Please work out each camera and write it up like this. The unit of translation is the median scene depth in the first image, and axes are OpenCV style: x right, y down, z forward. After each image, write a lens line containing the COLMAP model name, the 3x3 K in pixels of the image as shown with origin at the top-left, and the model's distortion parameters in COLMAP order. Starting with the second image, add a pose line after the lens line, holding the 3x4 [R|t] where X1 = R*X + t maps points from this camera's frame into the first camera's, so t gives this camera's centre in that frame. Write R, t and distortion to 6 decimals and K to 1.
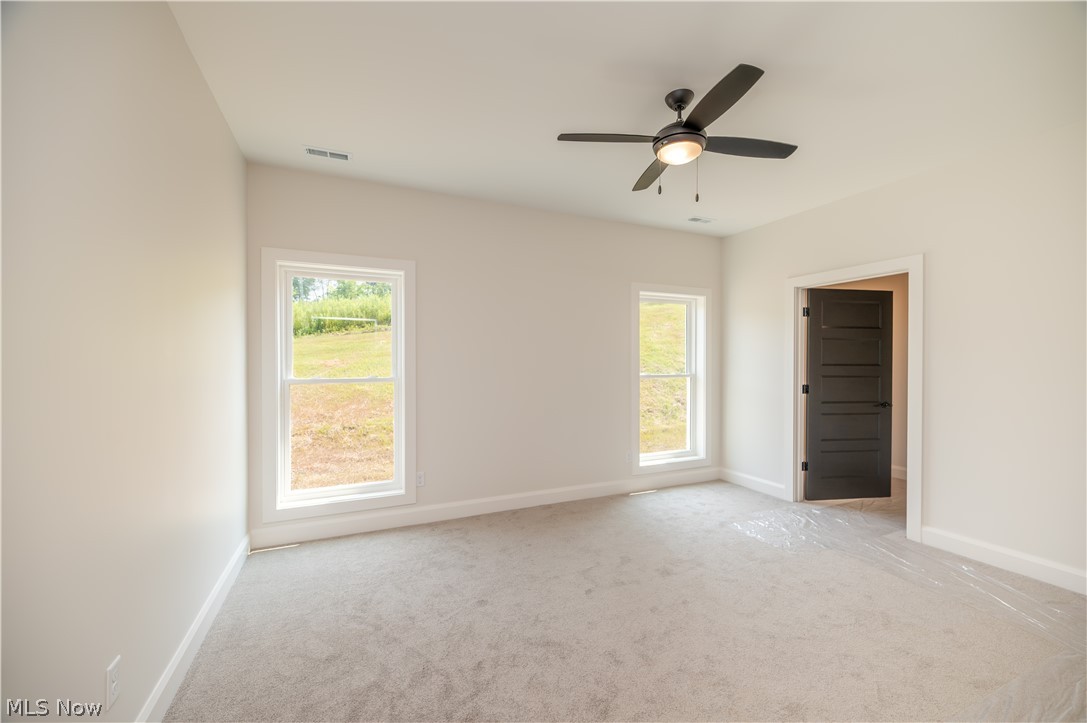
lens RADIAL K [[430.1, 0, 544.9], [0, 430.1, 356.6], [0, 0, 1]] dist [-0.001842, 0.000361]
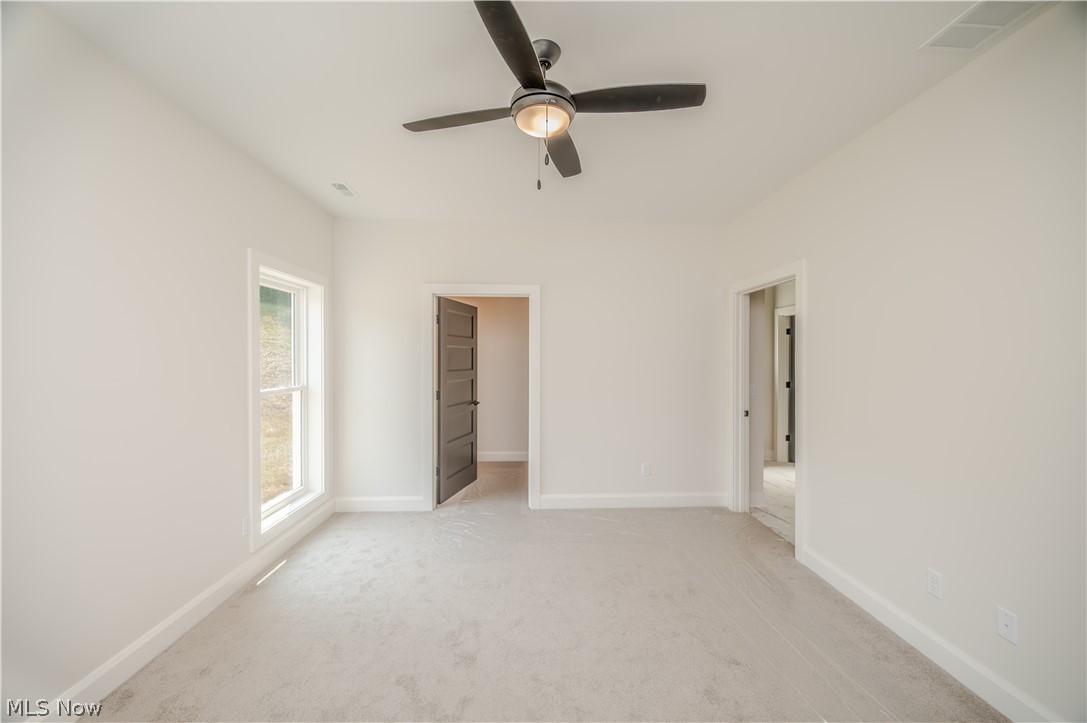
lens RADIAL K [[430.1, 0, 543.8], [0, 430.1, 356.8], [0, 0, 1]] dist [-0.001842, 0.000361]
pose [[0.382069, -0.004185, 0.924124, -0.235672], [-0.005580, 0.999961, 0.006835, -0.023415], [-0.924117, -0.007768, 0.382031, 0.384309]]
